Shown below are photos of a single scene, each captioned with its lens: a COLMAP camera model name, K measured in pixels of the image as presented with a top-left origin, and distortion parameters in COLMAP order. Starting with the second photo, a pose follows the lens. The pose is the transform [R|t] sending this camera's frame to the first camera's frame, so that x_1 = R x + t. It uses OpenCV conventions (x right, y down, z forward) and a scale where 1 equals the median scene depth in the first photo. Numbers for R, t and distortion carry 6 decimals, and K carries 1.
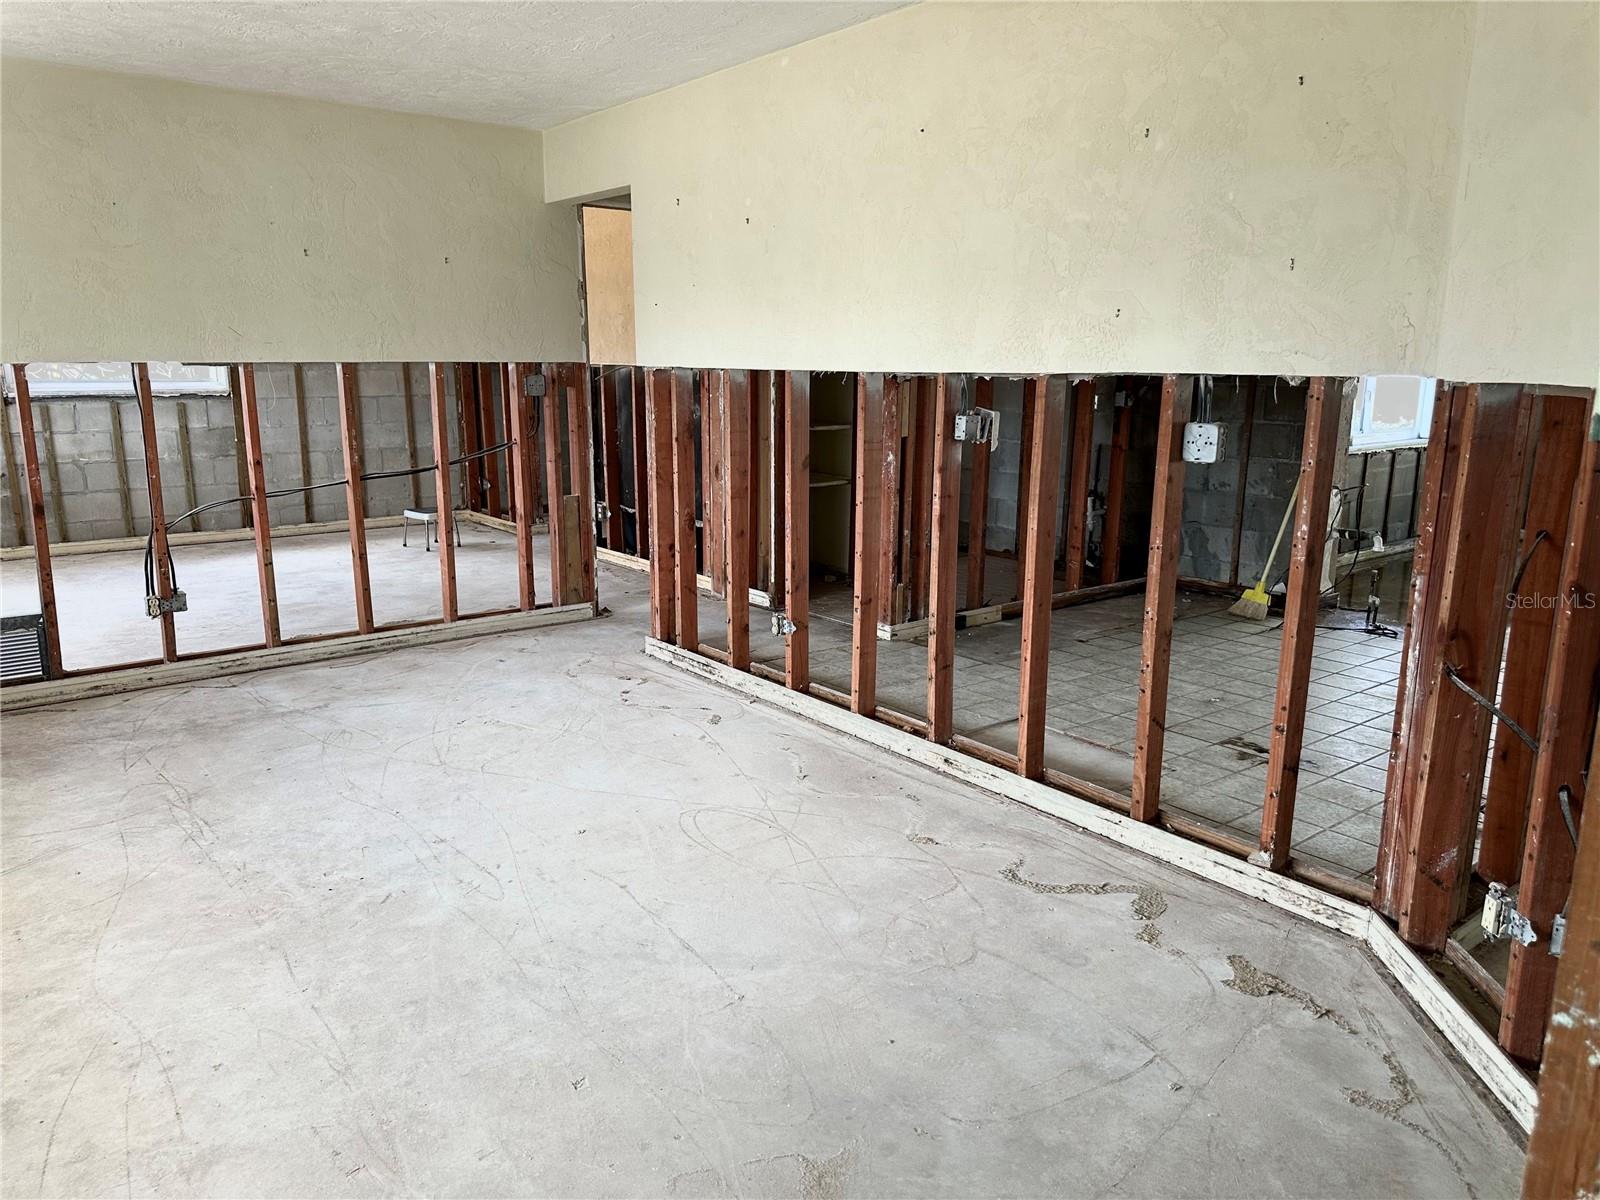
lens RADIAL K [[1127.7, 0, 800.0], [0, 1127.7, 600.0], [0, 0, 1]] dist [0.090905, -0.121845]
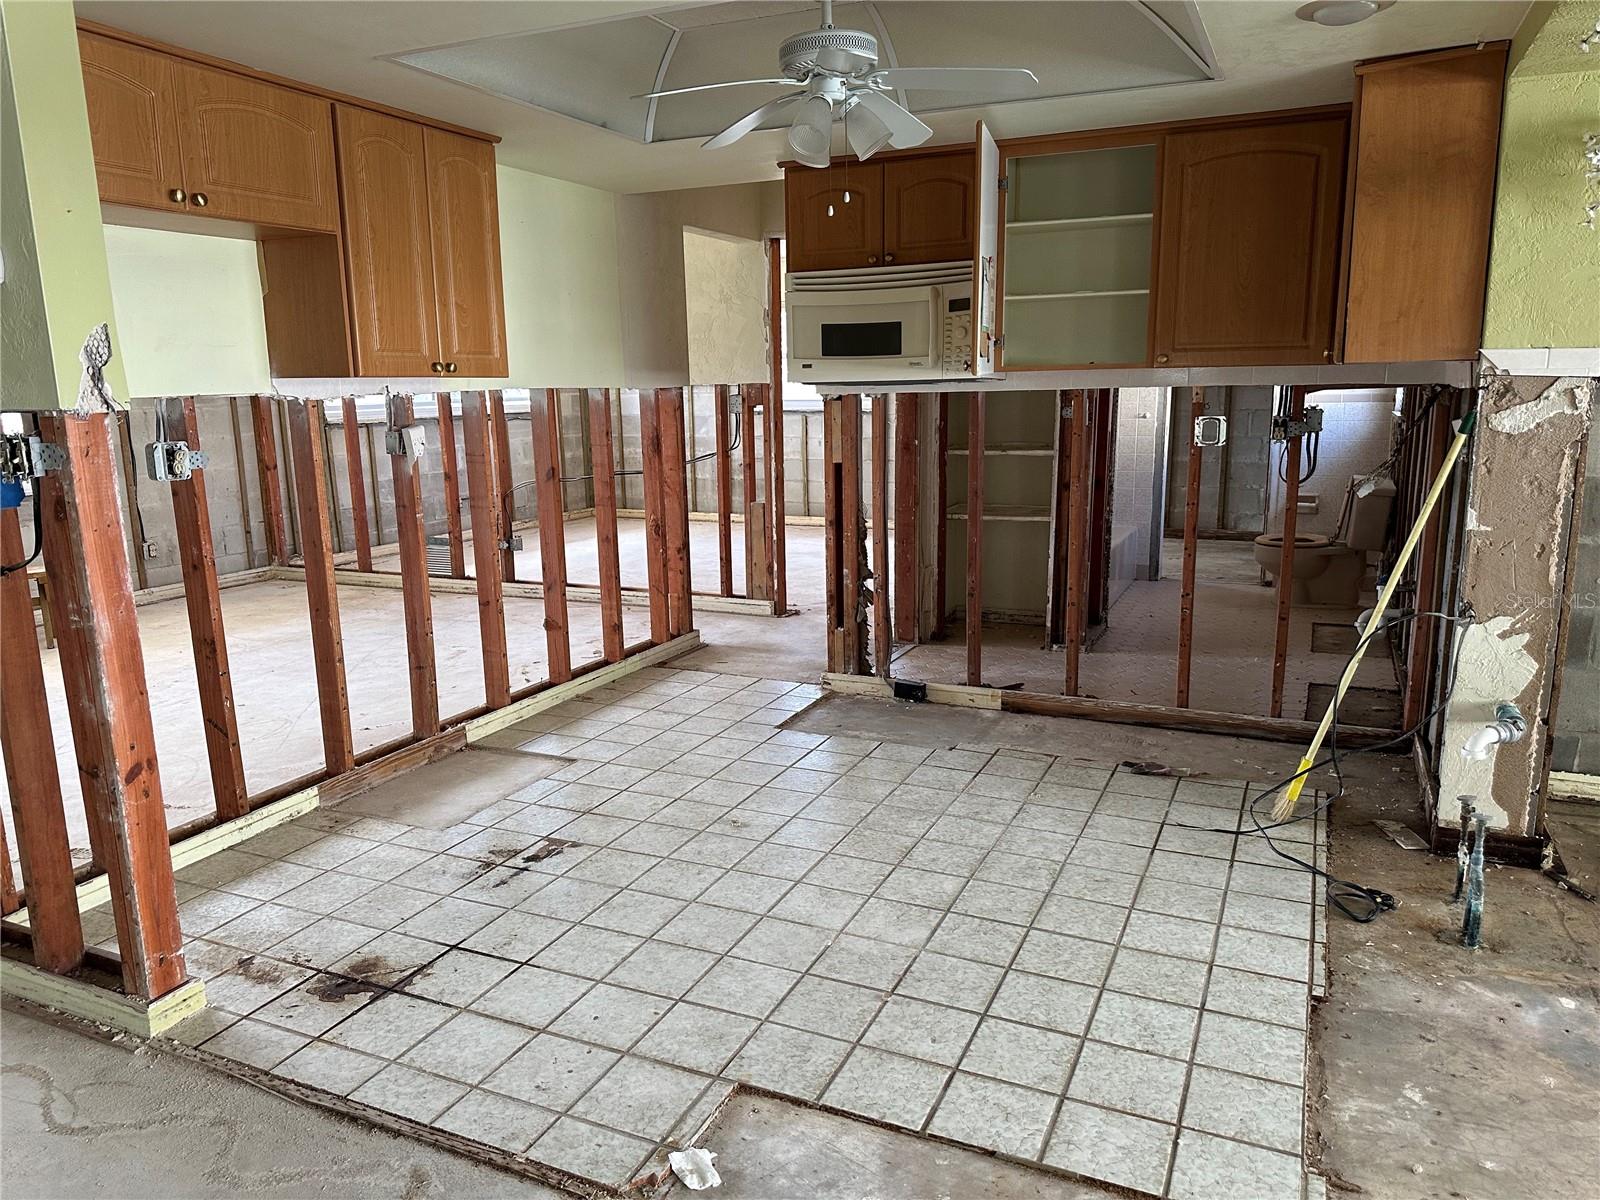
lens RADIAL K [[1127.7, 0, 800.0], [0, 1127.7, 600.0], [0, 0, 1]] dist [0.090905, -0.121845]
pose [[0.456924, 0.158820, -0.875212, 1.007772], [-0.170258, 0.981355, 0.089194, -0.130629], [0.873059, 0.108256, 0.475445, 0.659513]]
